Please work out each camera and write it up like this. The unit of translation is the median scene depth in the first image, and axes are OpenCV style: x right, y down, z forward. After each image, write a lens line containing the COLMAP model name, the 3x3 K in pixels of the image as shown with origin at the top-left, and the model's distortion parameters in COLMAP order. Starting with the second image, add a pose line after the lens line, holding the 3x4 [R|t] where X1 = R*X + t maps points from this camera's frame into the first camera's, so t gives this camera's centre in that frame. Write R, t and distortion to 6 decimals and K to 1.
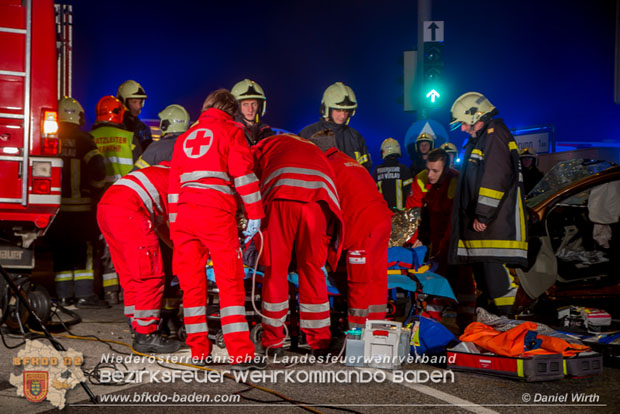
lens RADIAL K [[1427.3, 0, 309.9], [0, 1427.3, 207.2], [0, 0, 1]] dist [0.079811, 0.000000]
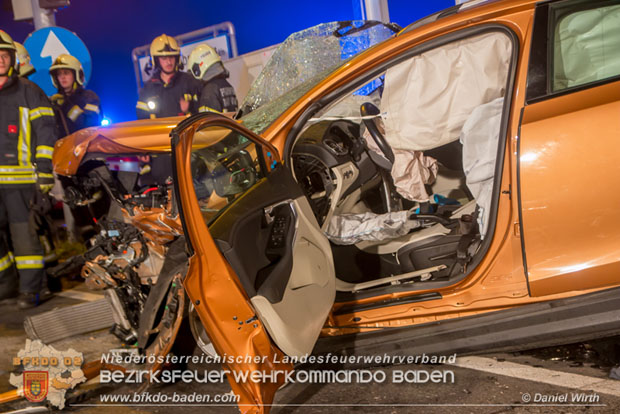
lens RADIAL K [[1082.2, 0, 310.0], [0, 1082.2, 207.4], [0, 0, 1]] dist [-0.000367, 0.000000]
pose [[0.957895, -0.138541, 0.251483, 0.084355], [0.123601, 0.989543, 0.074341, -0.000348], [-0.259153, -0.040128, 0.965002, 0.674045]]
